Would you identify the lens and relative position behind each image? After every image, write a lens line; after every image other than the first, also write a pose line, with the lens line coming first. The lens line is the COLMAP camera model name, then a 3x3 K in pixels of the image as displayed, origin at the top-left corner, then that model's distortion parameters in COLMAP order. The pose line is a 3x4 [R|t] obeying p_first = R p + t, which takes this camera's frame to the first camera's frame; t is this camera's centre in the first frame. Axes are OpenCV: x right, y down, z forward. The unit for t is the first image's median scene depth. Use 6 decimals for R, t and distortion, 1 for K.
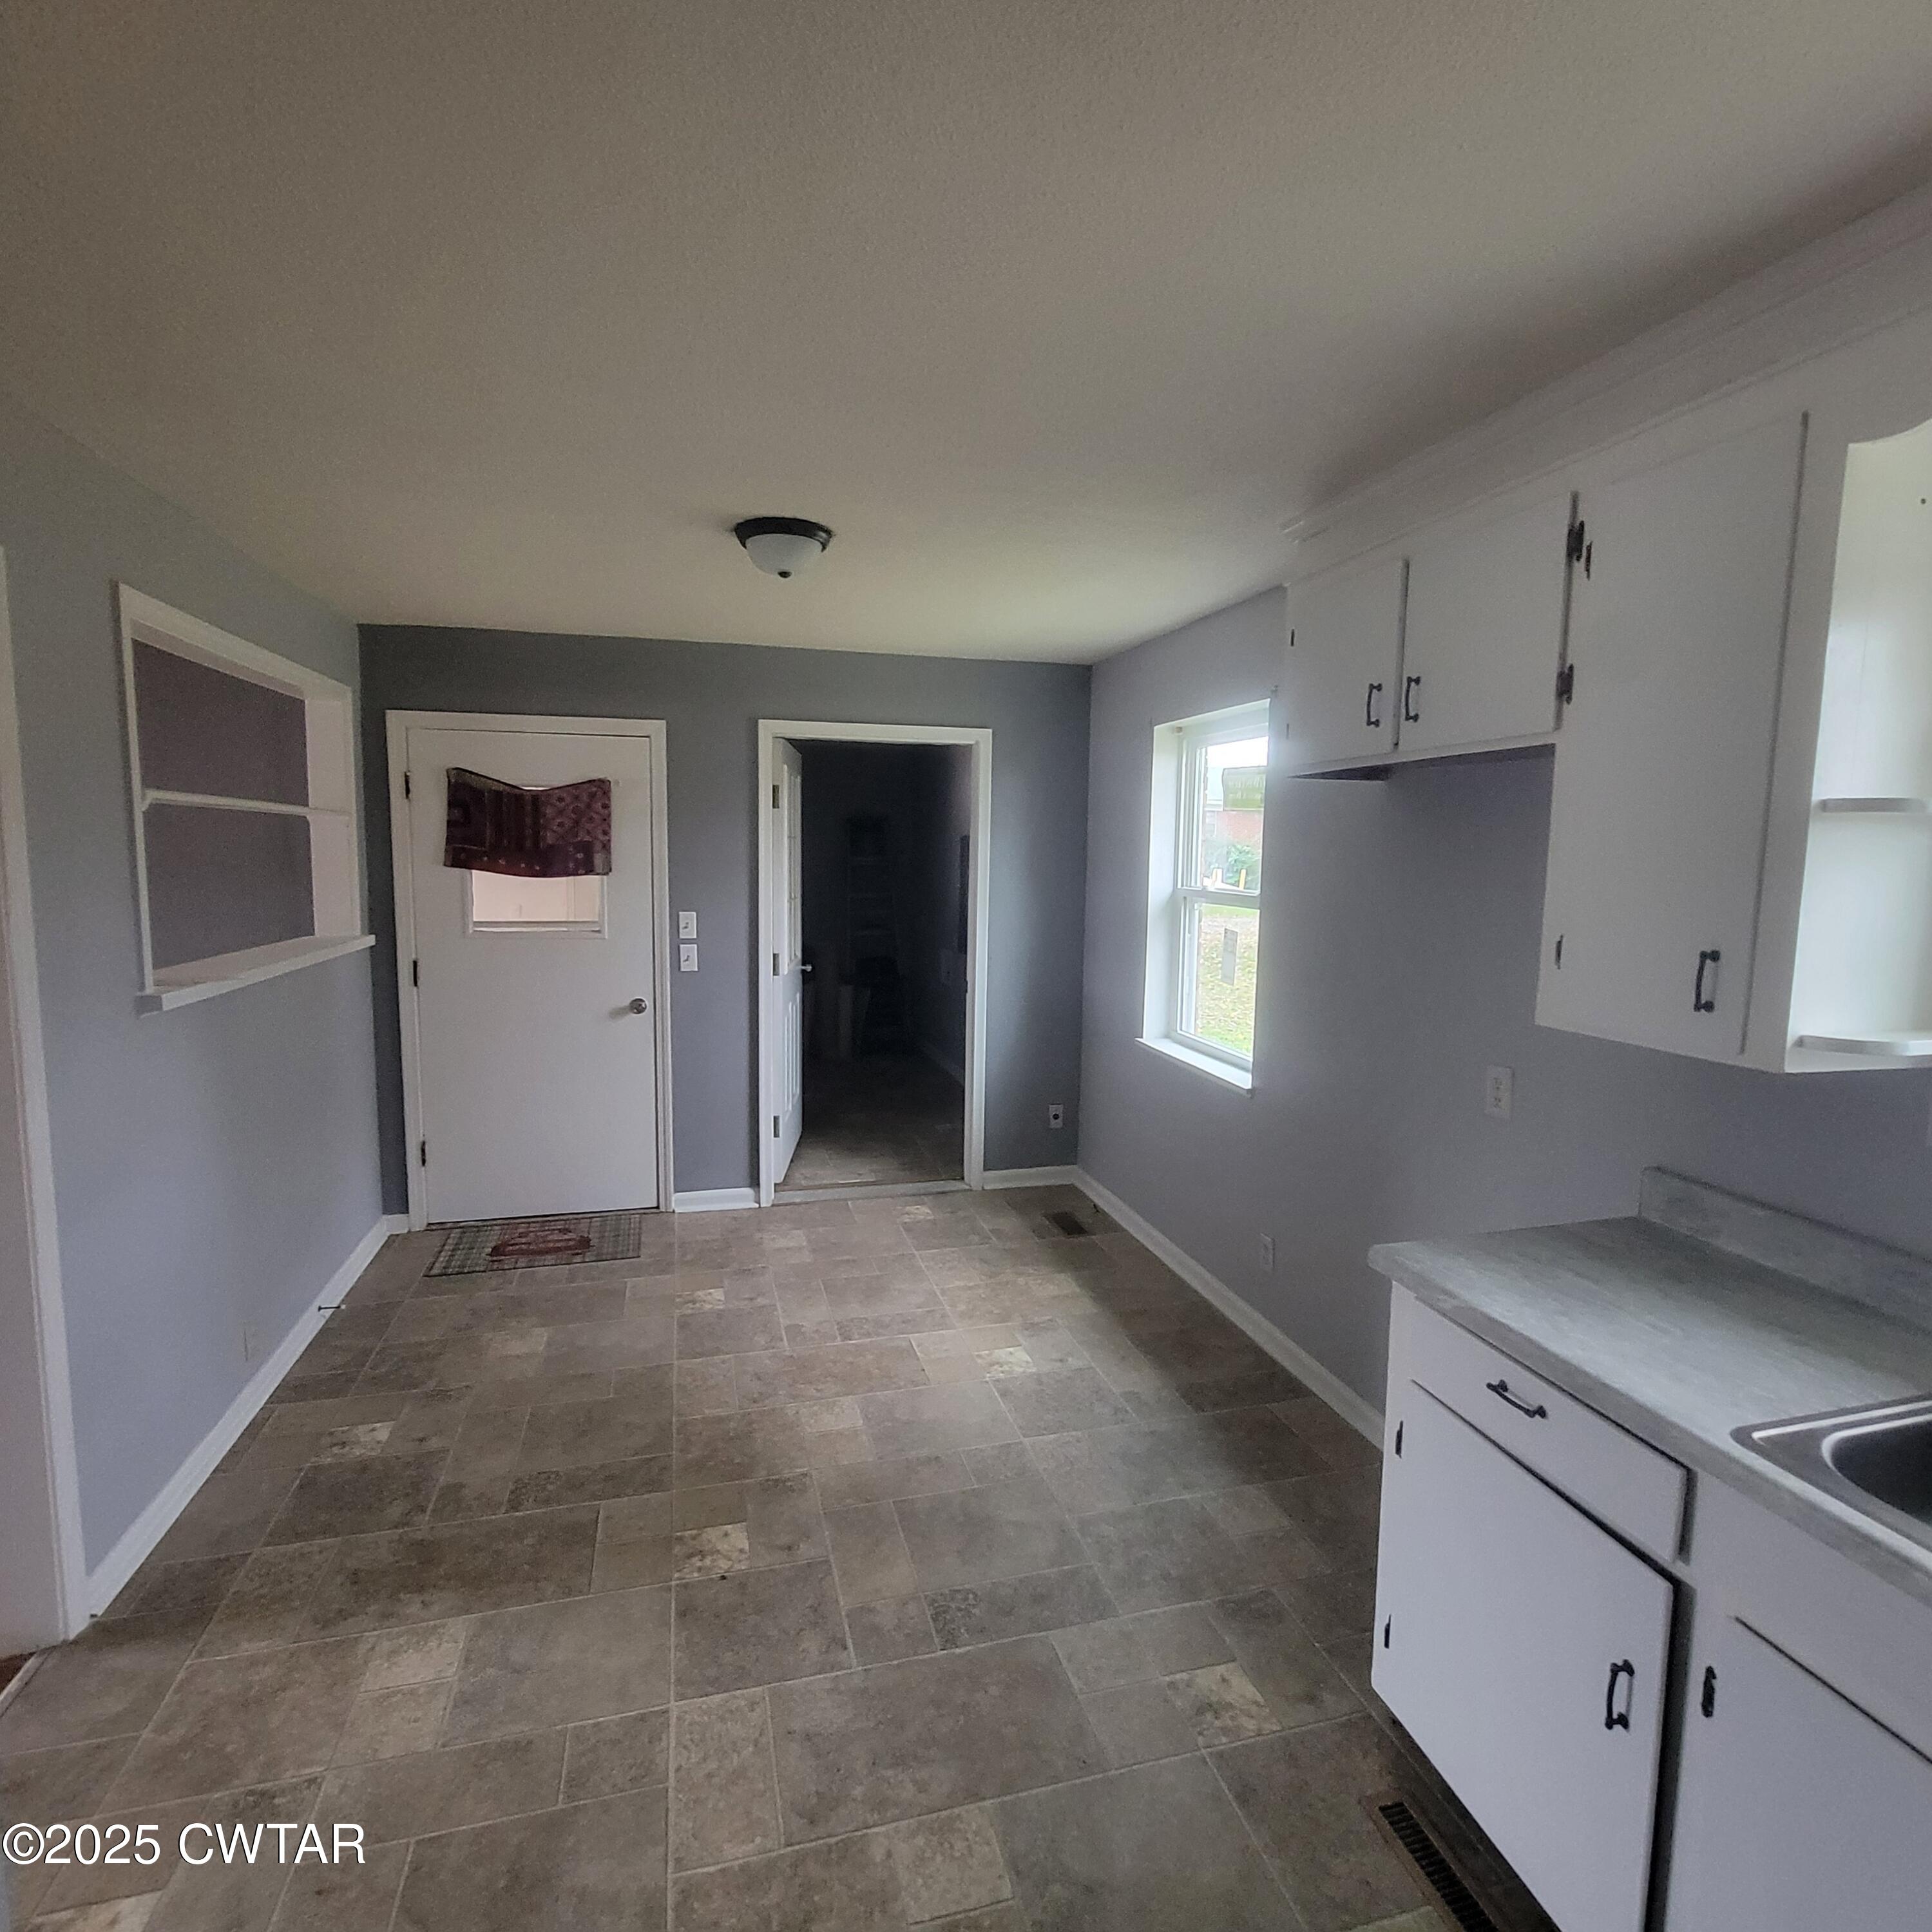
lens RADIAL K [[1041.2, 0, 967.6], [0, 1041.2, 962.9], [0, 0, 1]] dist [0.006303, 0.001201]
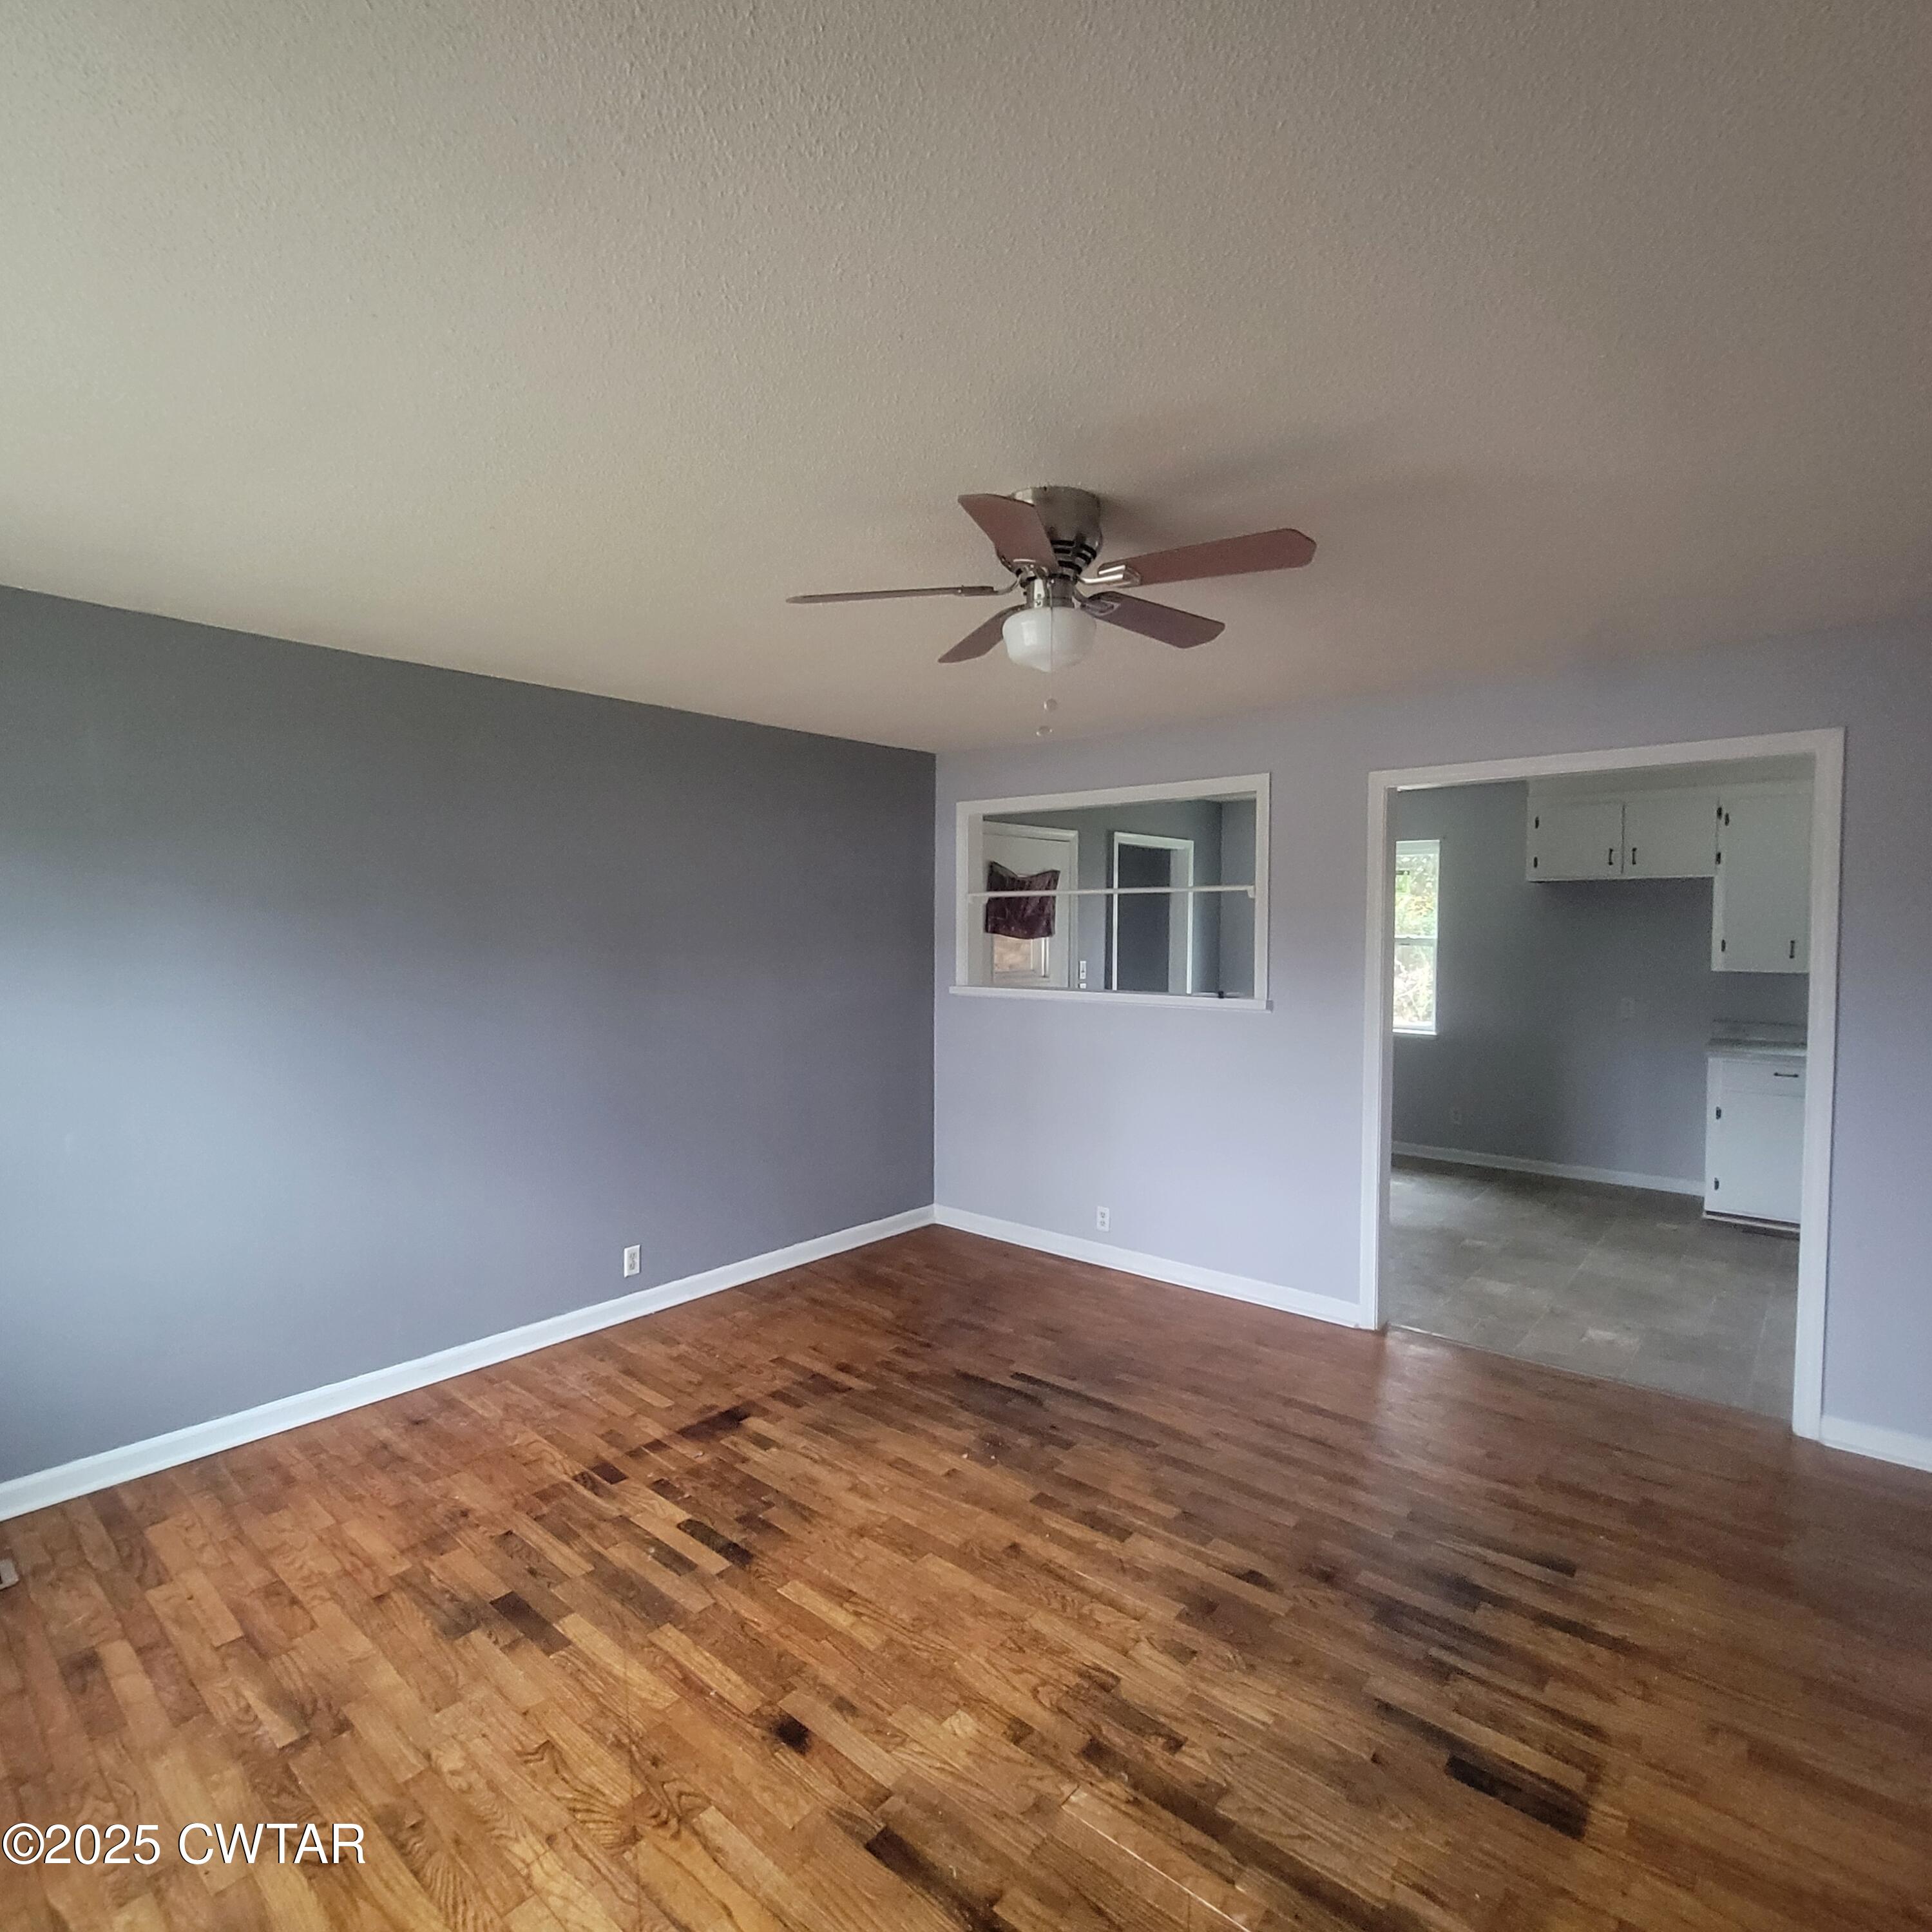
lens RADIAL K [[1041.2, 0, 967.2], [0, 1041.2, 964.1], [0, 0, 1]] dist [0.006303, 0.001201]
pose [[0.822525, -0.037209, 0.567510, -1.294464], [0.072535, 0.996572, -0.039788, 0.002273], [-0.564084, 0.073891, 0.822404, -0.111002]]
